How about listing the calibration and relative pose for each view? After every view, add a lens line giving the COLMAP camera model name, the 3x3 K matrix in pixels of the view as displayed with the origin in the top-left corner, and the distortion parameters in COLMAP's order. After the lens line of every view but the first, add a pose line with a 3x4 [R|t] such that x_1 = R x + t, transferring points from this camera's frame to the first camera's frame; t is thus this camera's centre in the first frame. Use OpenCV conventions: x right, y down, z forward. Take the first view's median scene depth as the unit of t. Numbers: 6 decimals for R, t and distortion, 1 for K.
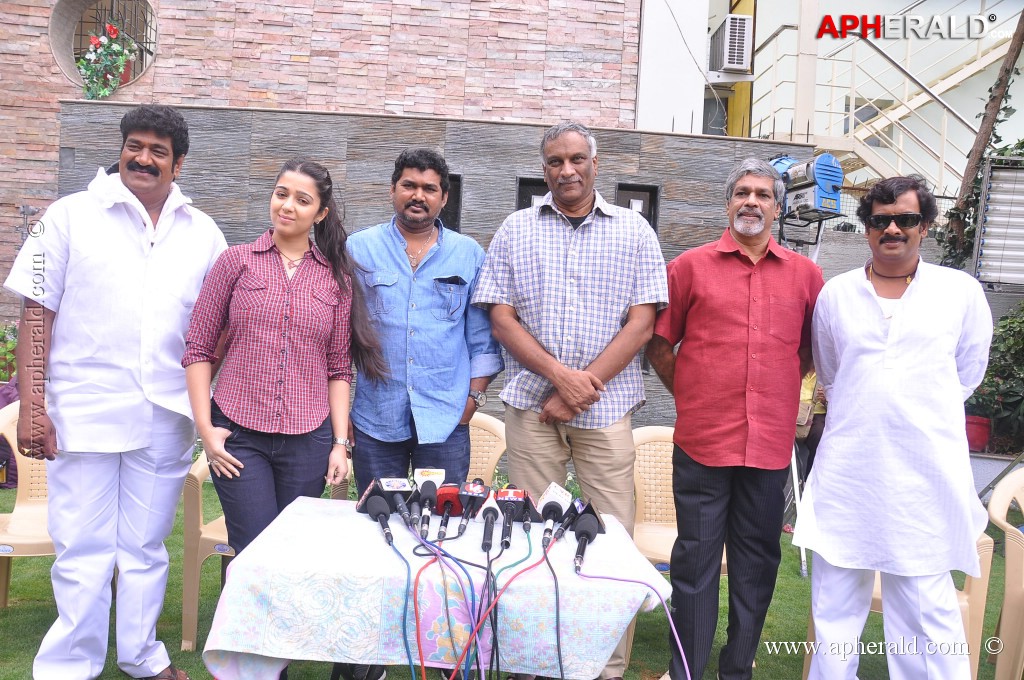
lens RADIAL K [[825.8, 0, 512.6], [0, 825.8, 344.2], [0, 0, 1]] dist [-0.014073, 0.012447]
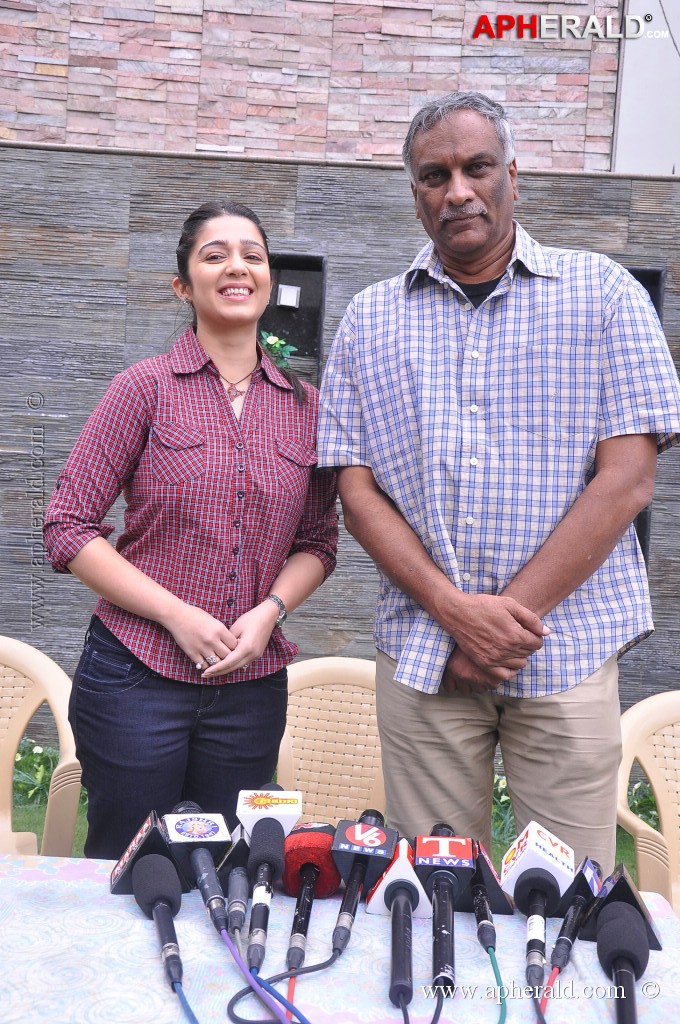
lens RADIAL K [[1223.4, 0, 336.9], [0, 1223.4, 513.7], [0, 0, 1]] dist [0.054100, 0.000000]
pose [[0.998665, -0.011835, -0.050283, -0.011391], [0.010170, 0.999396, -0.033234, 0.007199], [0.050646, 0.032679, 0.998182, 0.137494]]
